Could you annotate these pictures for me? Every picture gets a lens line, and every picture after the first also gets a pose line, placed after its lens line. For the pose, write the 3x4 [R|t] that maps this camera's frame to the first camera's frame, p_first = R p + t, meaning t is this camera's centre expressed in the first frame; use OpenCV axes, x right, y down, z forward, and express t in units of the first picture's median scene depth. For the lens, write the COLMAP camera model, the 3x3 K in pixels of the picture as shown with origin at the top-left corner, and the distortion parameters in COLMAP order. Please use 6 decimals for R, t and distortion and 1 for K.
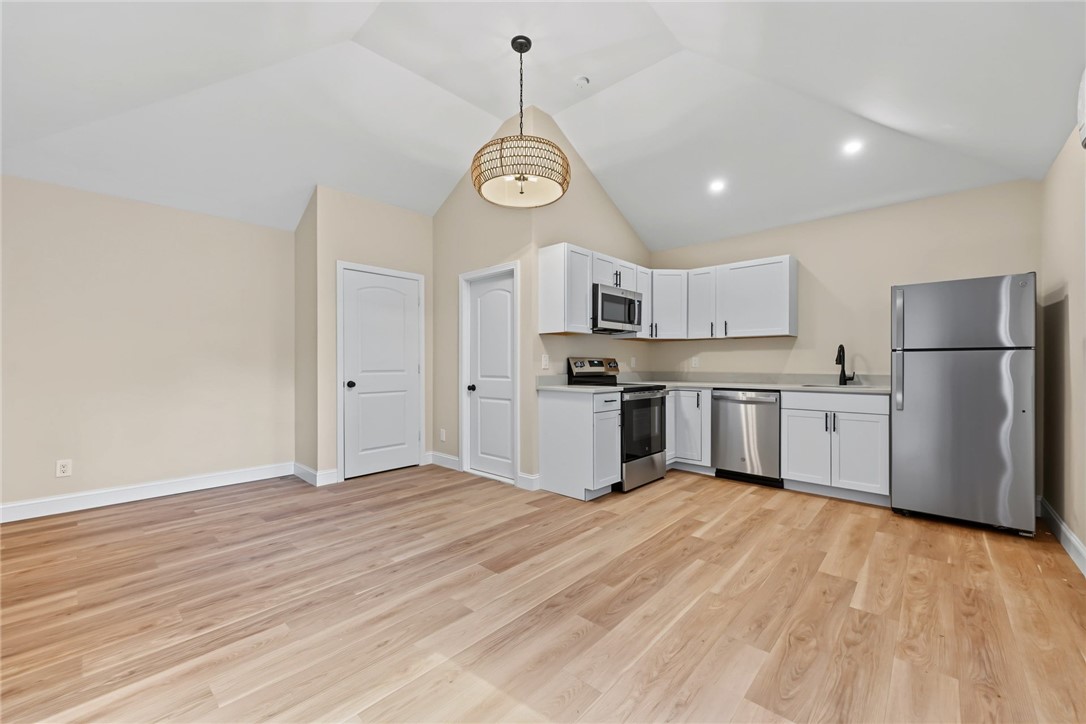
lens RADIAL K [[434.1, 0, 542.6], [0, 434.1, 361.5], [0, 0, 1]] dist [0.000456, -0.000461]
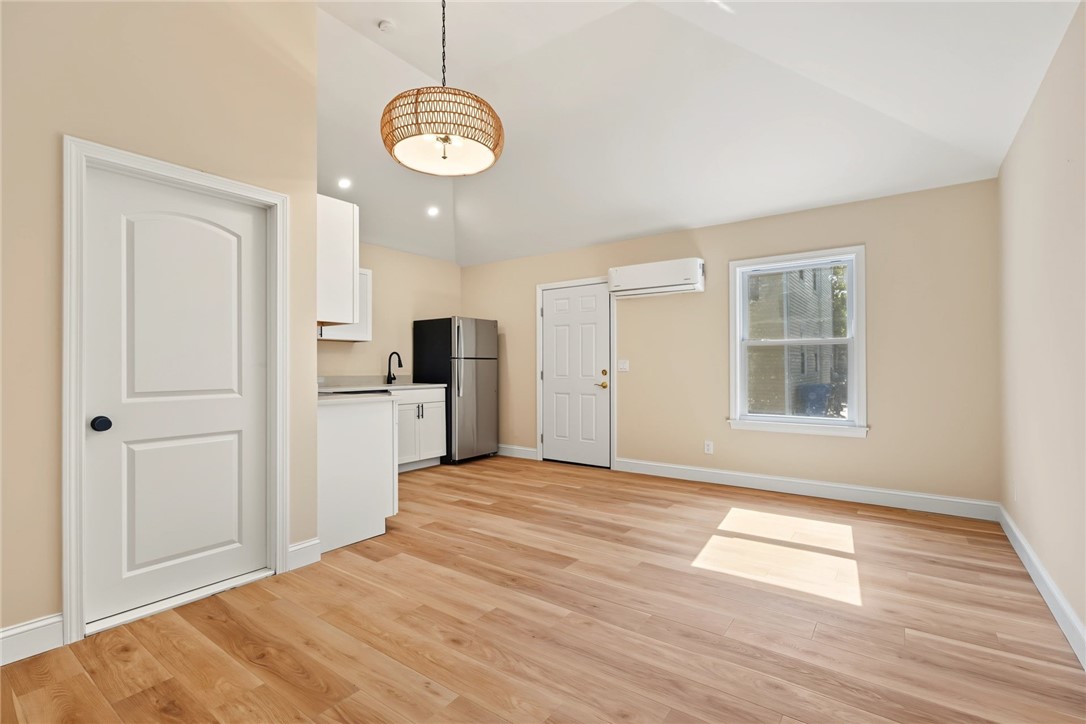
lens RADIAL K [[496.0, 0, 542.4], [0, 496.0, 366.6], [0, 0, 1]] dist [0.001101, 0.000052]
pose [[-0.116562, 0.000561, 0.993183, -1.044297], [-0.006616, 0.999977, -0.001341, 0.004248], [-0.993161, -0.006727, -0.116556, 0.971499]]
